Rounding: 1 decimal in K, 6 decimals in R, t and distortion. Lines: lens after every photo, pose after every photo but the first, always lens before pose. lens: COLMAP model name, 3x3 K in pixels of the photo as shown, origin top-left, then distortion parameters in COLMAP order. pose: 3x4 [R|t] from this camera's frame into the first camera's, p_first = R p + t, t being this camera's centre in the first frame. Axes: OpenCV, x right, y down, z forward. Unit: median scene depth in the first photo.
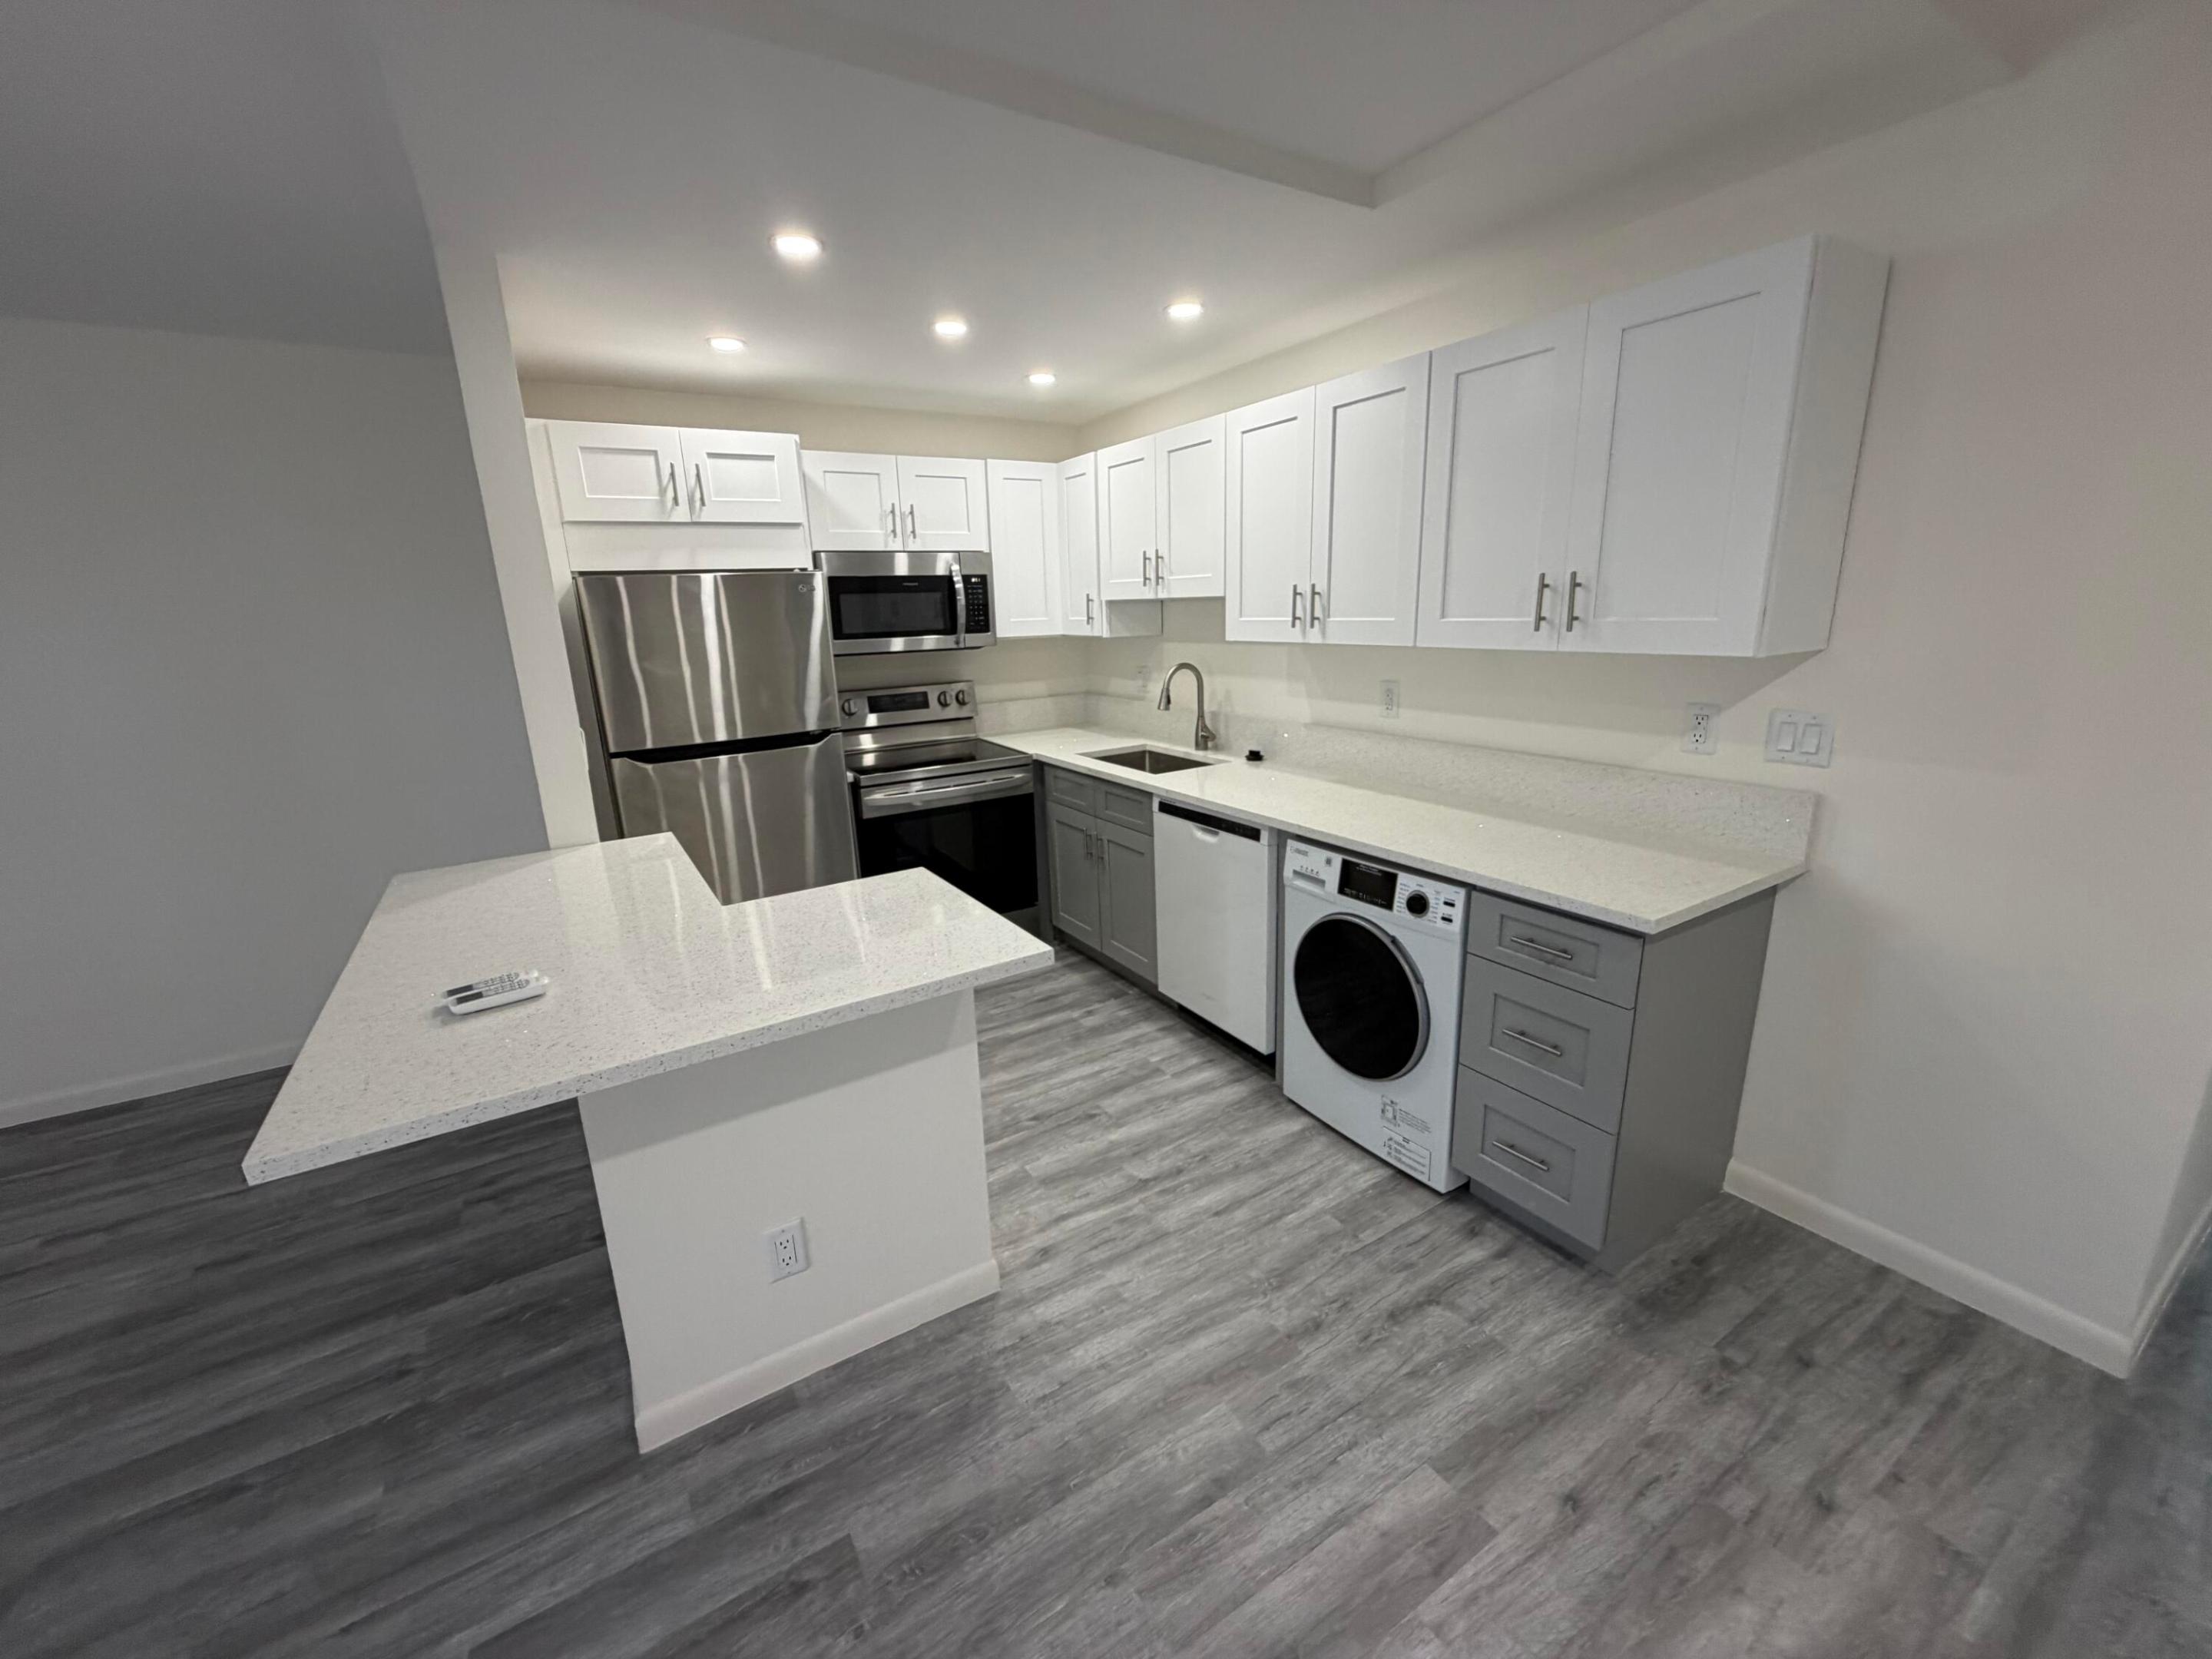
lens RADIAL K [[901.0, 0, 1107.6], [0, 901.0, 831.0], [0, 0, 1]] dist [0.015987, -0.000085]
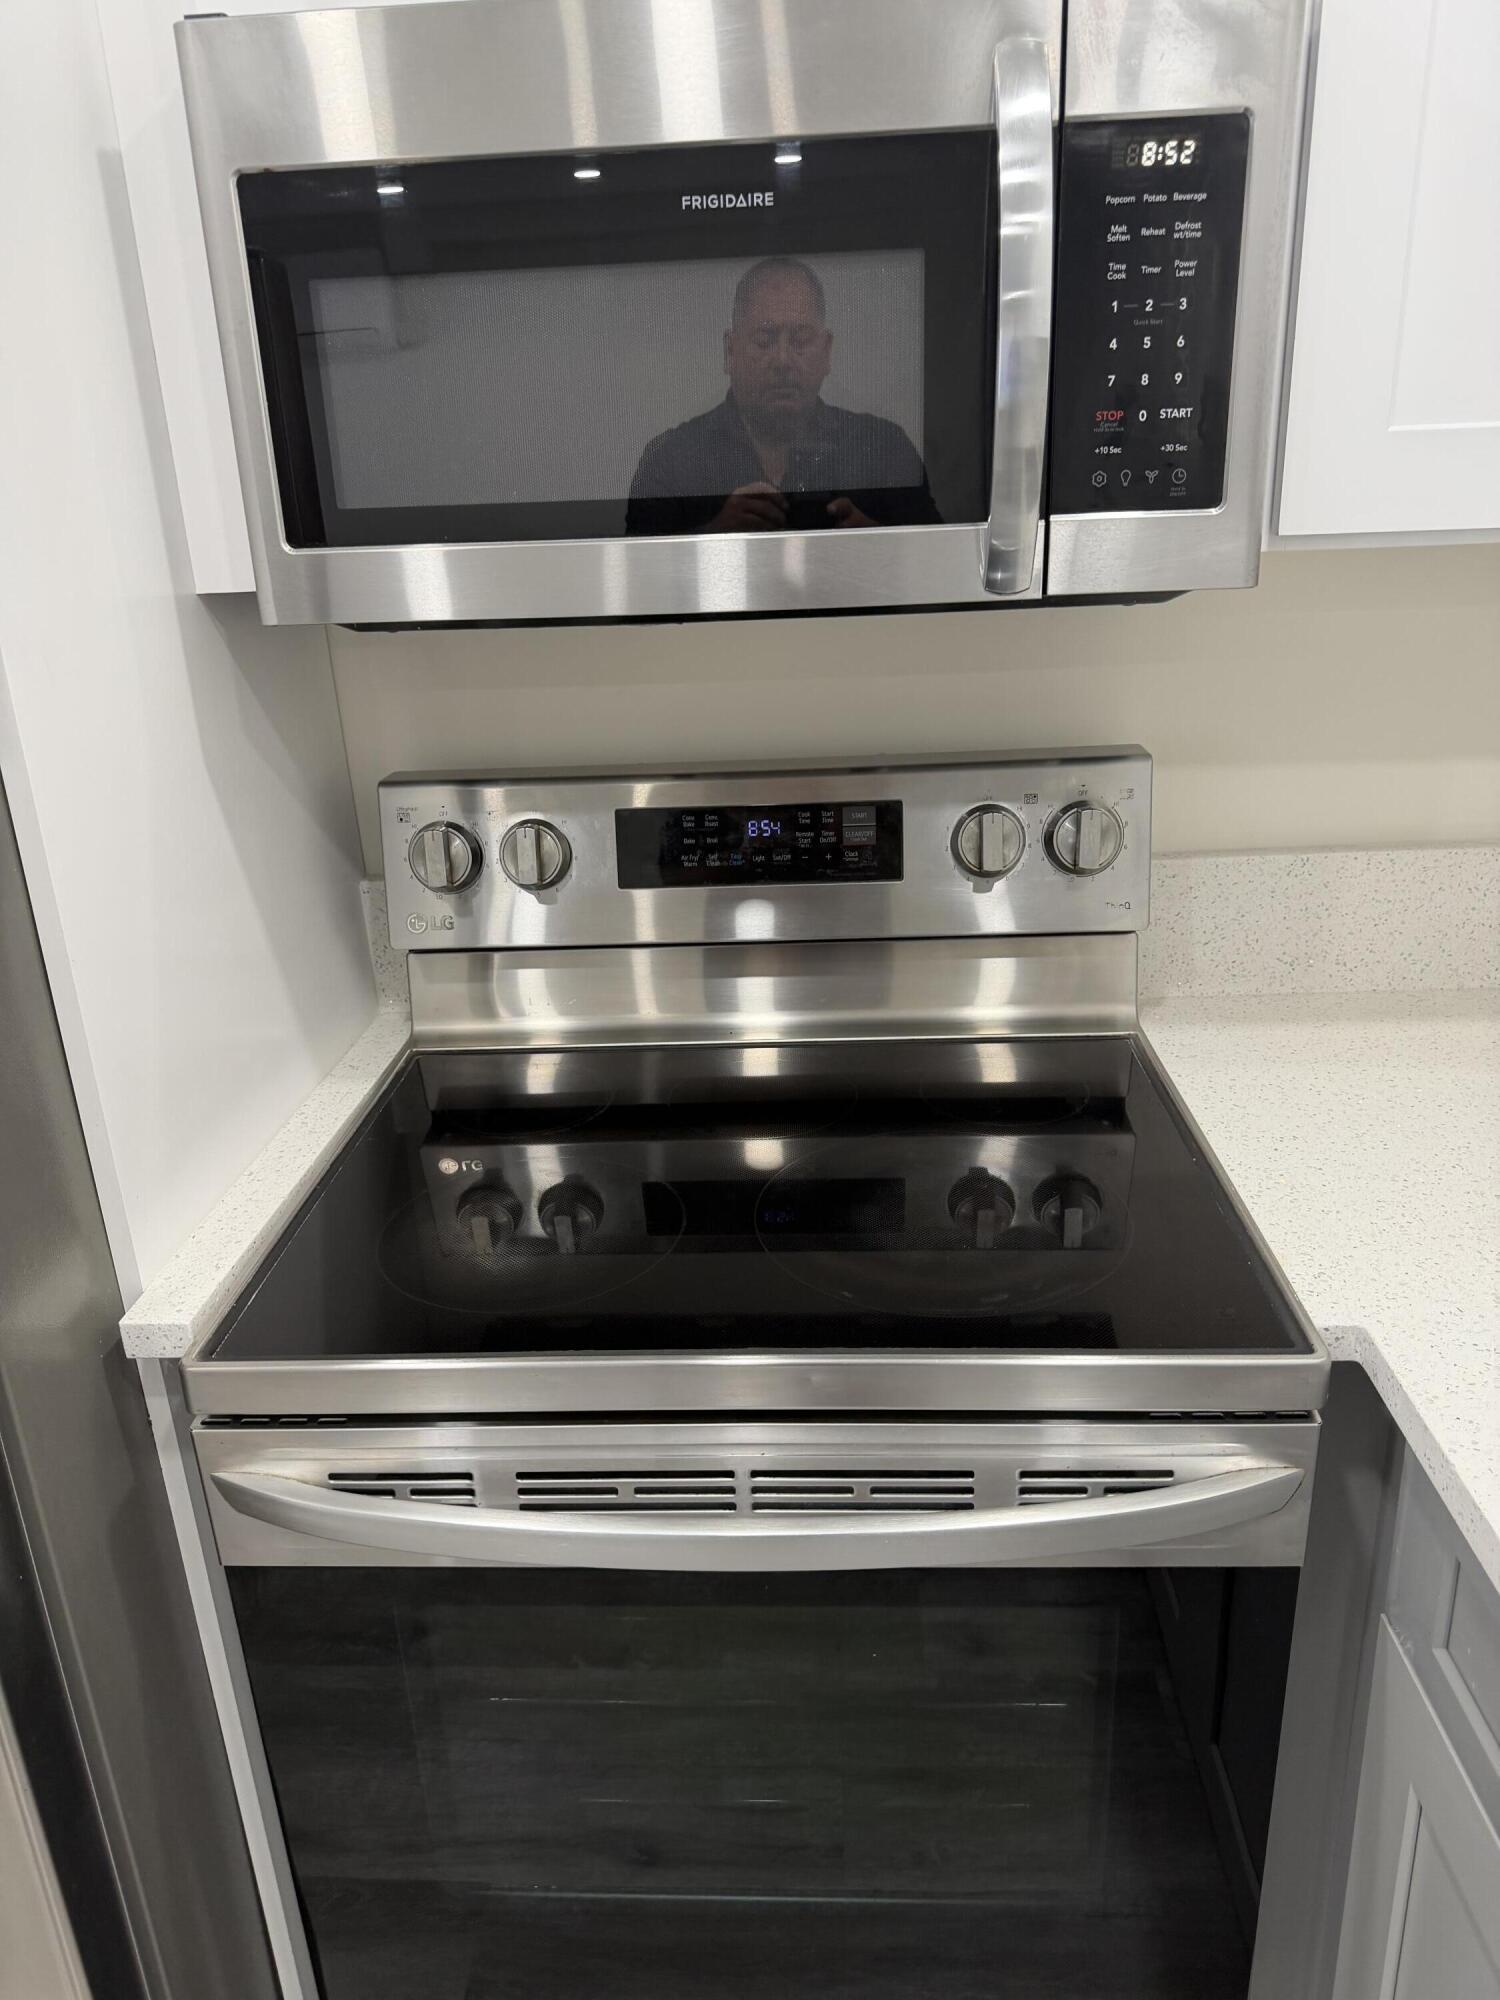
lens RADIAL K [[1406.2, 0, 754.0], [0, 1406.2, 1005.2], [0, 0, 1]] dist [0.019949, -0.027176]
pose [[0.825413, 0.184906, -0.533389, -0.046594], [-0.124979, 0.981245, 0.146758, -0.159715], [0.550522, -0.054474, 0.833042, 0.742363]]
